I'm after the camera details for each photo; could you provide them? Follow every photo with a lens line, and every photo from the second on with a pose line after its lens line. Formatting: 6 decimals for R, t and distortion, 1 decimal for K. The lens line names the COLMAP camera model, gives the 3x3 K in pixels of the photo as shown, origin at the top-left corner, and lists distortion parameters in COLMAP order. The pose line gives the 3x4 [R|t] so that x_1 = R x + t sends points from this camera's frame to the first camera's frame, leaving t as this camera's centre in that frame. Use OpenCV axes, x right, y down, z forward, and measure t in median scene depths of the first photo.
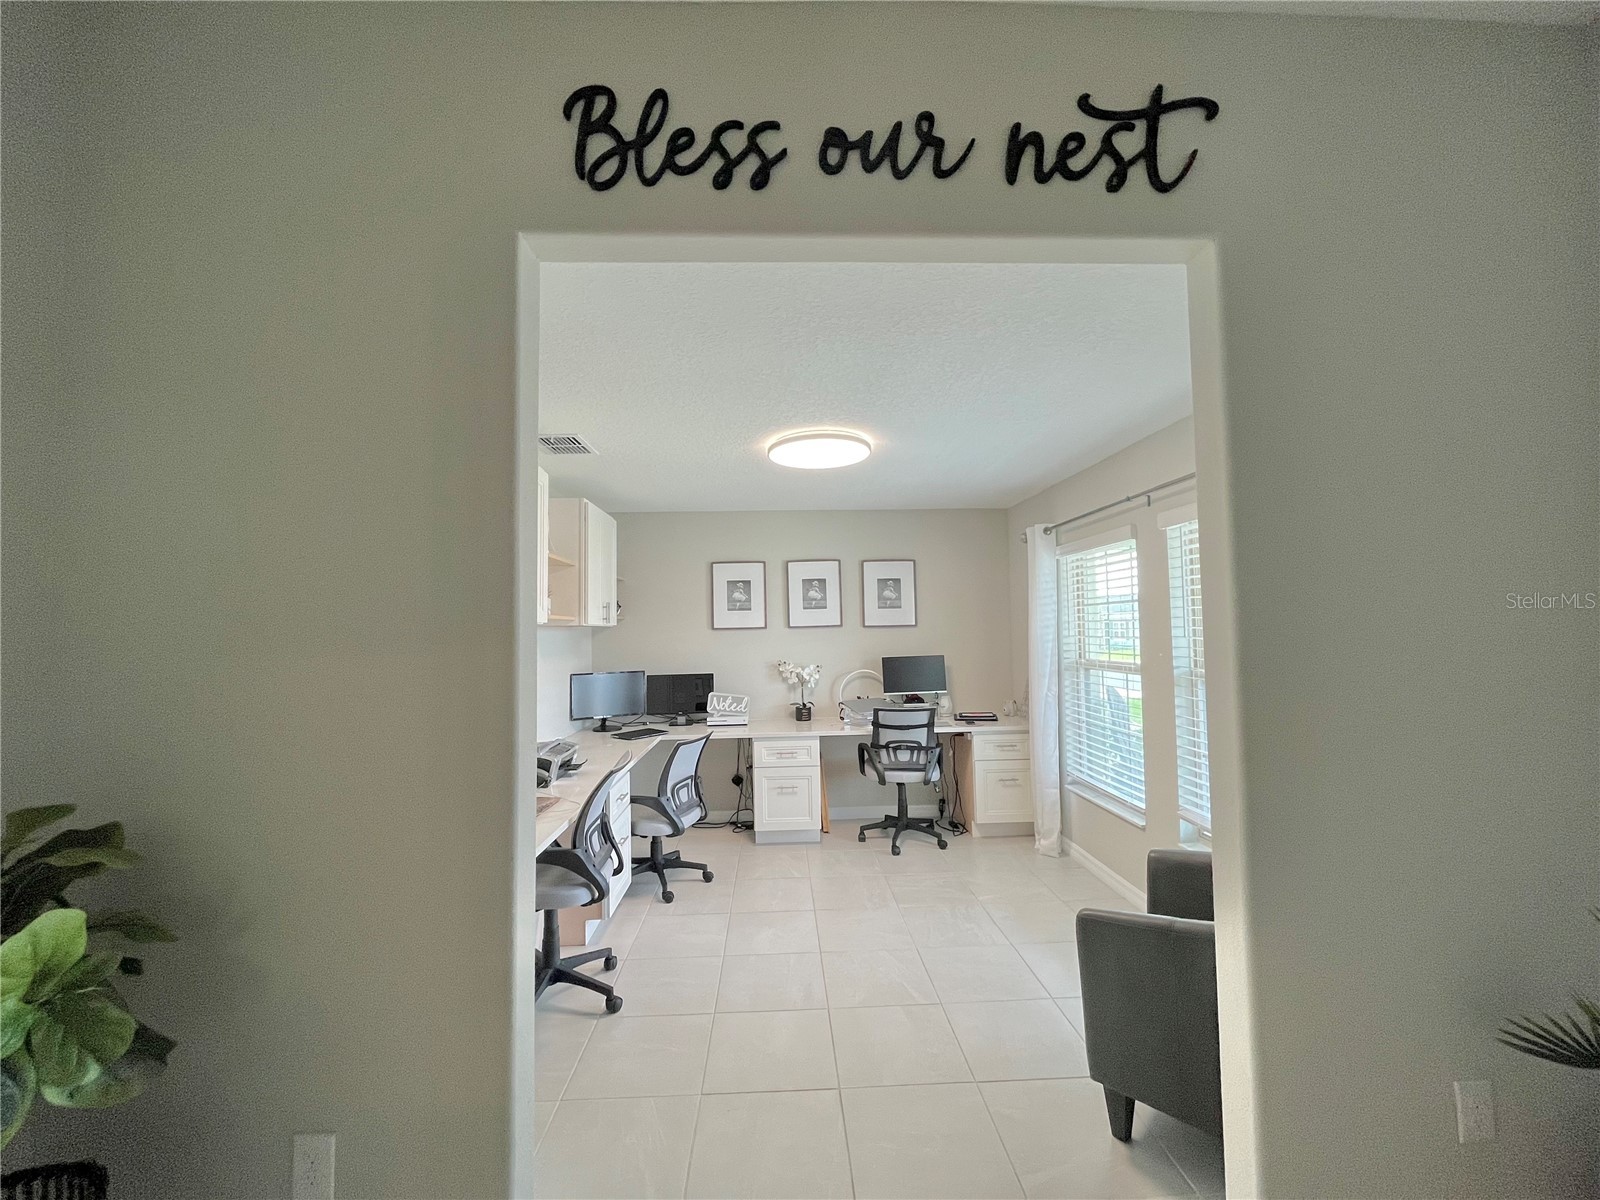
lens RADIAL K [[655.0, 0, 800.0], [0, 655.0, 600.0], [0, 0, 1]] dist [-0.000849, -0.000043]
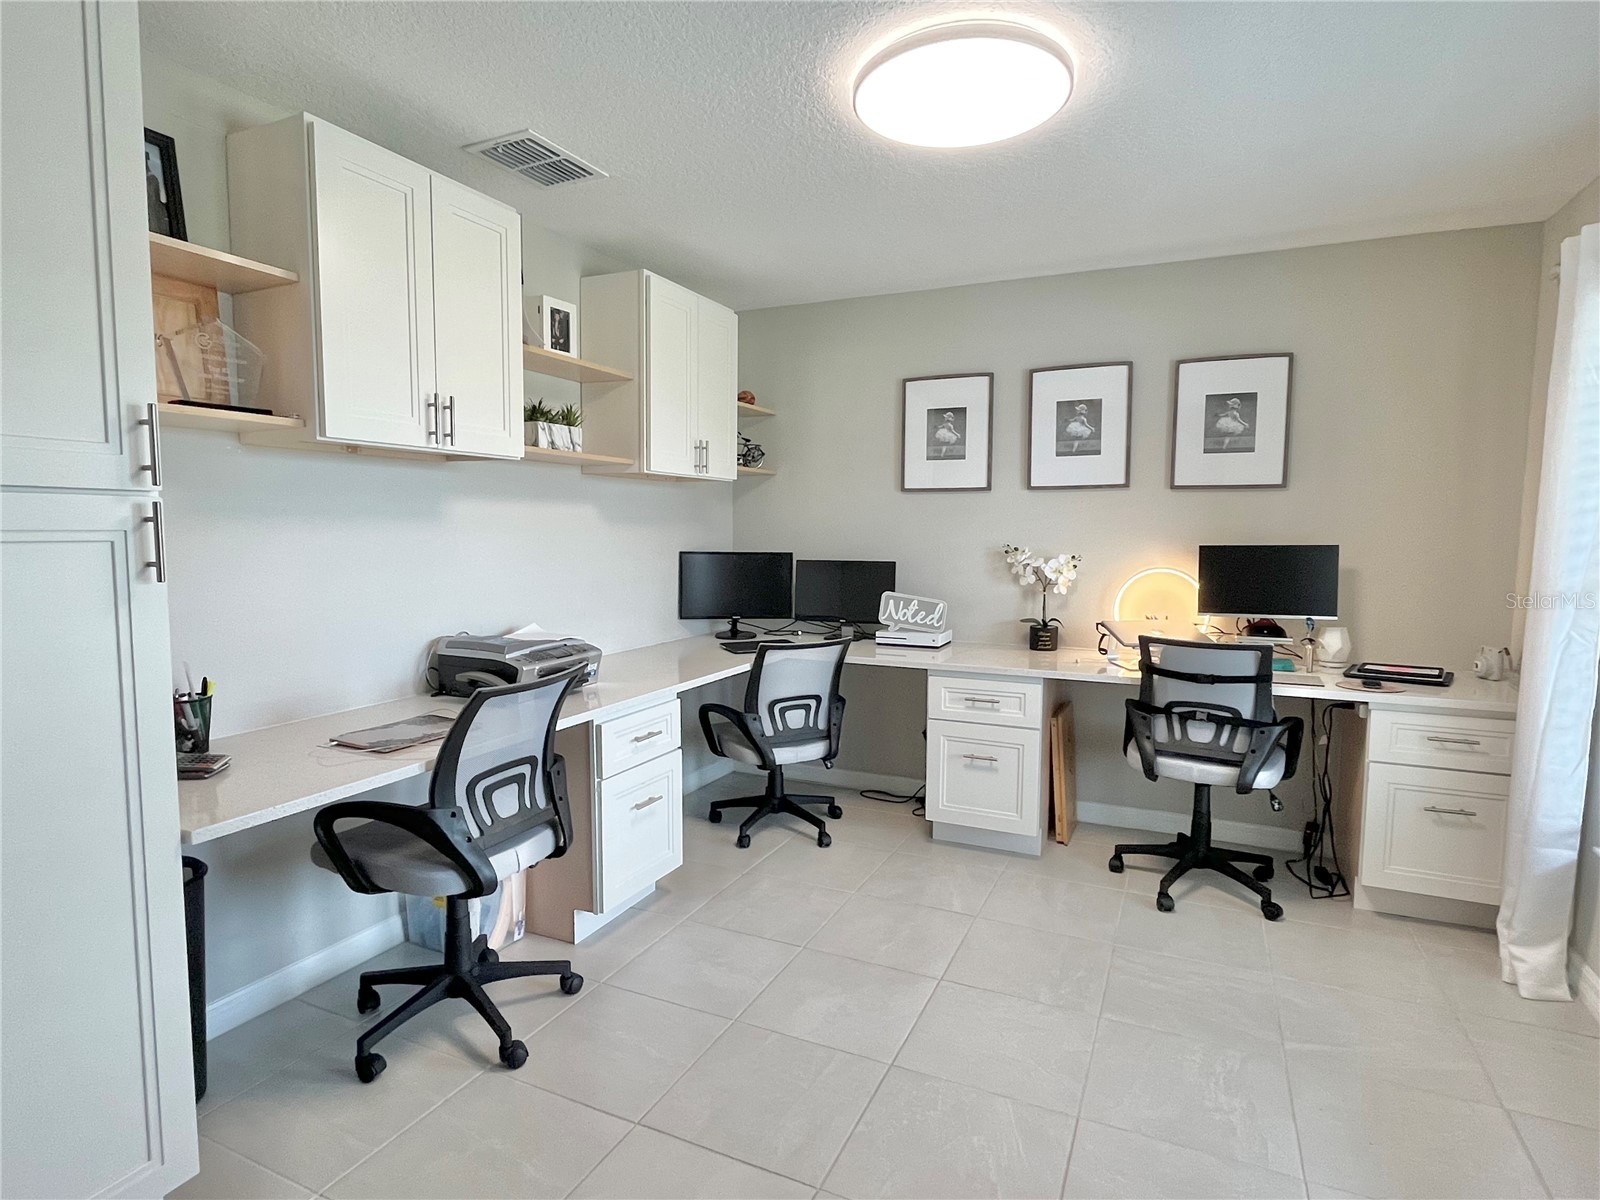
lens RADIAL K [[871.8, 0, 800.0], [0, 871.8, 600.0], [0, 0, 1]] dist [-0.002949, -0.000786]
pose [[0.886989, 0.063109, -0.457457, 0.177414], [-0.000653, 0.990788, 0.135421, 0.039318], [0.461790, -0.119818, 0.878859, 0.248783]]
